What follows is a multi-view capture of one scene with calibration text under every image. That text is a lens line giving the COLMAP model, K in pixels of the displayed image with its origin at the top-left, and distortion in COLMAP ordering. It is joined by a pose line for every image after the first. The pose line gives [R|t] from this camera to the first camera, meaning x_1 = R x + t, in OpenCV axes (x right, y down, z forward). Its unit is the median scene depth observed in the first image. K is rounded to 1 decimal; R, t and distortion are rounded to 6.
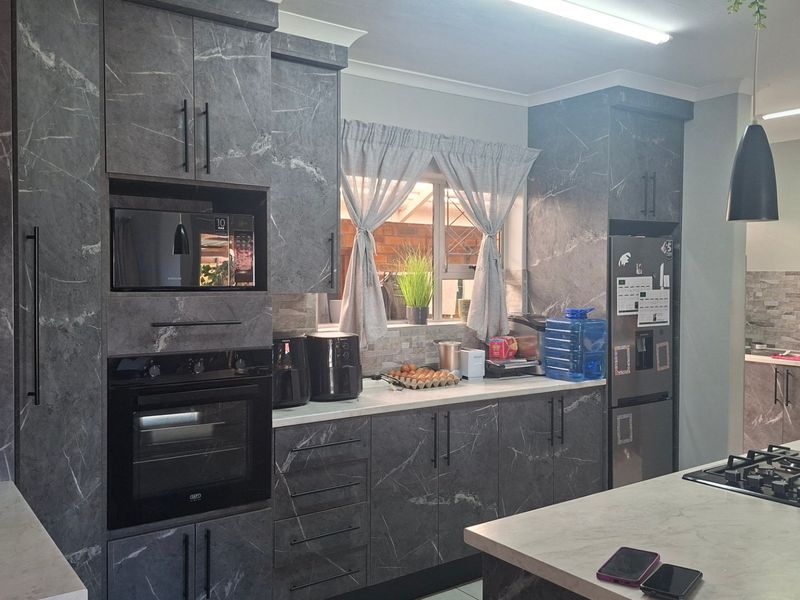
lens RADIAL K [[724.7, 0, 392.4], [0, 724.7, 293.7], [0, 0, 1]] dist [0.198978, 0.000000]
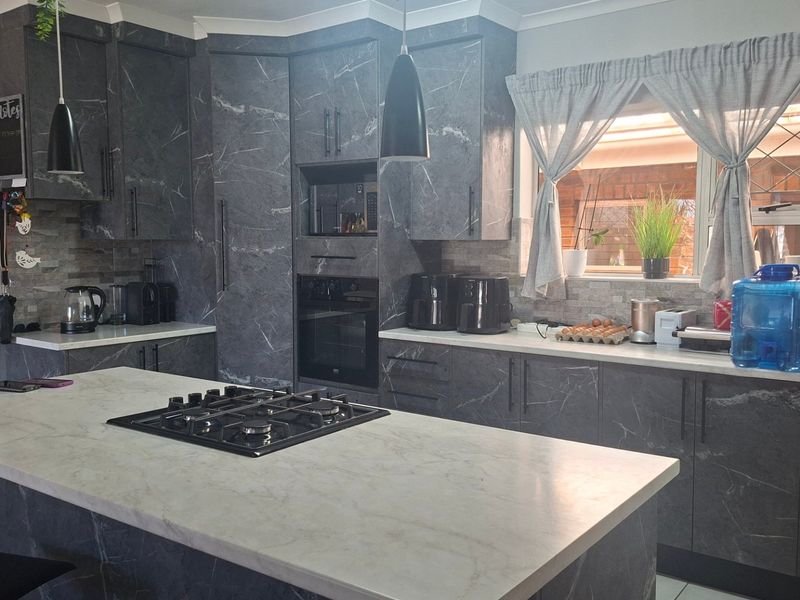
lens RADIAL K [[724.7, 0, 459.3], [0, 724.7, 291.2], [0, 0, 1]] dist [0.198978, 0.000000]
pose [[0.335324, 0.066733, -0.939737, 0.973282], [-0.021126, 0.997770, 0.063315, 0.007655], [0.941866, -0.001378, 0.335986, 0.587286]]
